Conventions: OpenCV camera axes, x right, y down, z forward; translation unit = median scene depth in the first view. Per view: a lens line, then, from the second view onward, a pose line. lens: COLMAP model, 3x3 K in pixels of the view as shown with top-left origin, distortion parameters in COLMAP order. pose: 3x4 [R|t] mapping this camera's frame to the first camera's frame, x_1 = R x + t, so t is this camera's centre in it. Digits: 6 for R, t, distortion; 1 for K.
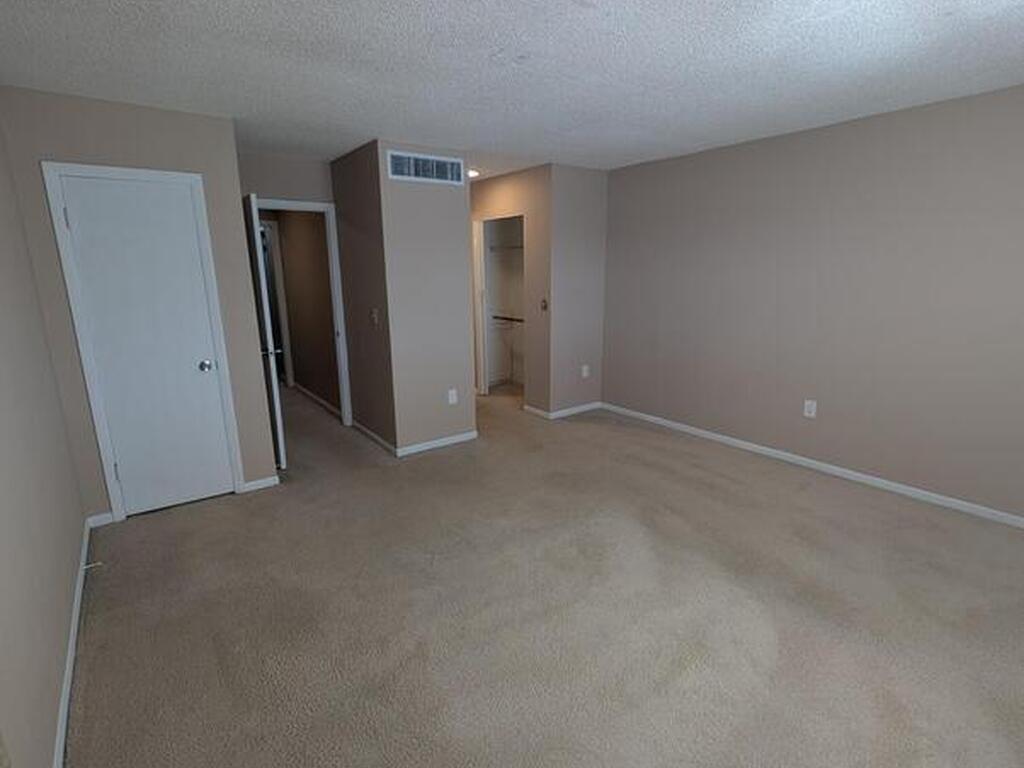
lens RADIAL K [[519.5, 0, 524.6], [0, 519.5, 385.7], [0, 0, 1]] dist [-0.011450, 0.003533]
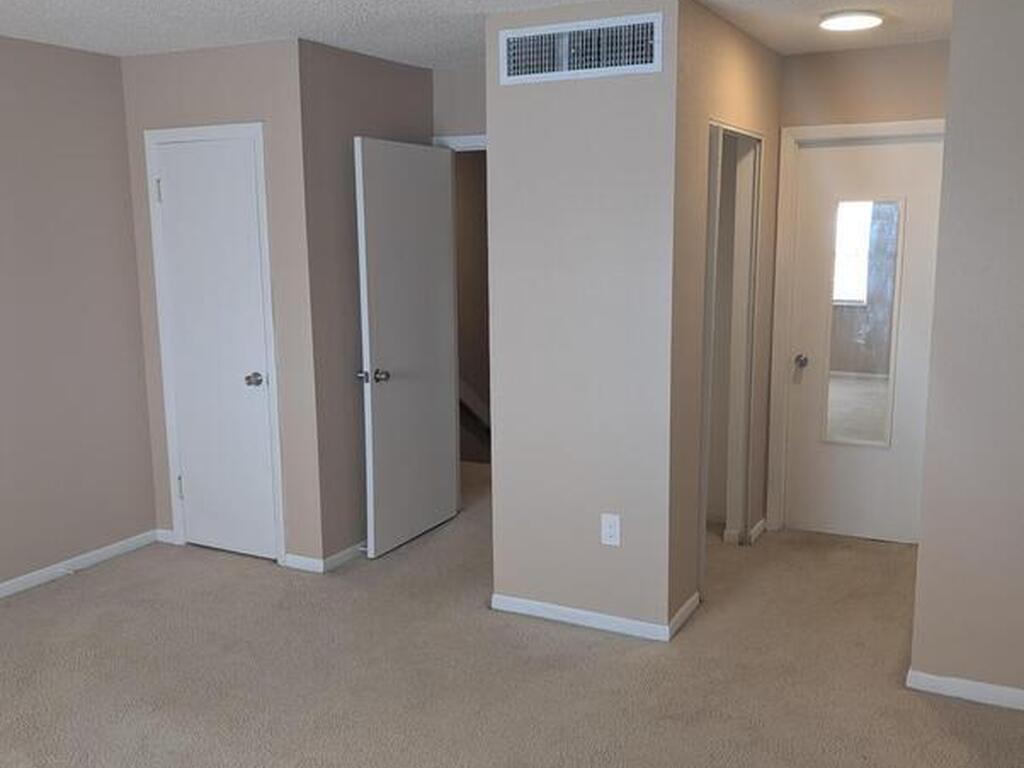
lens RADIAL K [[978.0, 0, 506.5], [0, 978.0, 403.0], [0, 0, 1]] dist [0.013512, 0.000000]
pose [[0.420158, 0.166291, -0.892084, 0.883500], [-0.202415, 0.975472, 0.086501, -0.222990], [0.884588, 0.144227, 0.443512, 0.792628]]
